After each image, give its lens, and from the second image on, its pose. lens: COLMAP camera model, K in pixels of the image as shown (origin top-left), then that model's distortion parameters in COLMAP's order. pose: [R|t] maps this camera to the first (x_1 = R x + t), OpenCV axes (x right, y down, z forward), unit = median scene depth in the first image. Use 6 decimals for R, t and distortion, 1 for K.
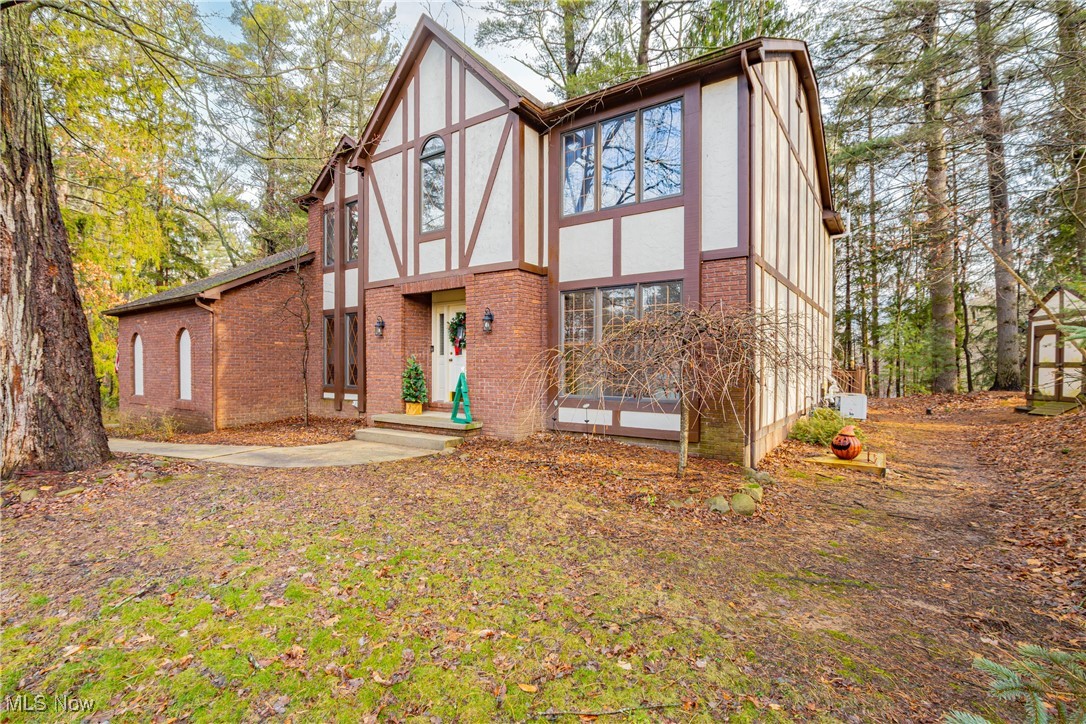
lens RADIAL K [[497.8, 0, 543.0], [0, 497.8, 362.0], [0, 0, 1]] dist [-0.001706, -0.000109]
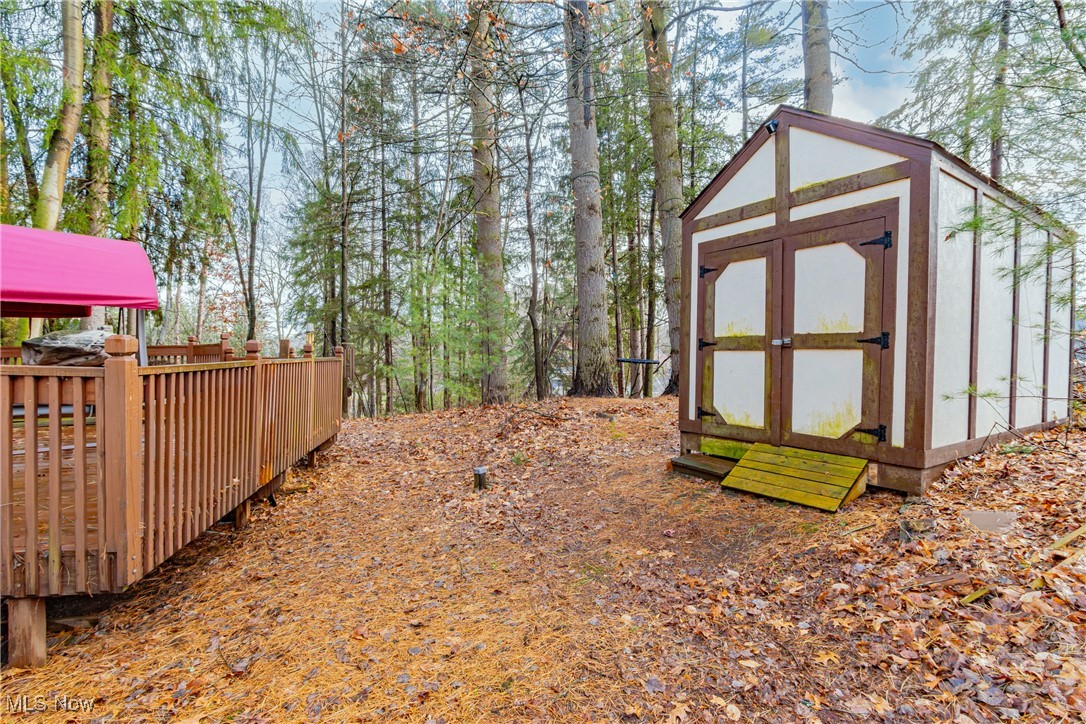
lens RADIAL K [[497.8, 0, 543.0], [0, 497.8, 362.0], [0, 0, 1]] dist [-0.001706, -0.000109]
pose [[0.695981, -0.014730, 0.717909, 0.647967], [0.000294, 0.999795, 0.020229, 0.012742], [-0.718060, -0.013868, 0.695843, 0.847678]]
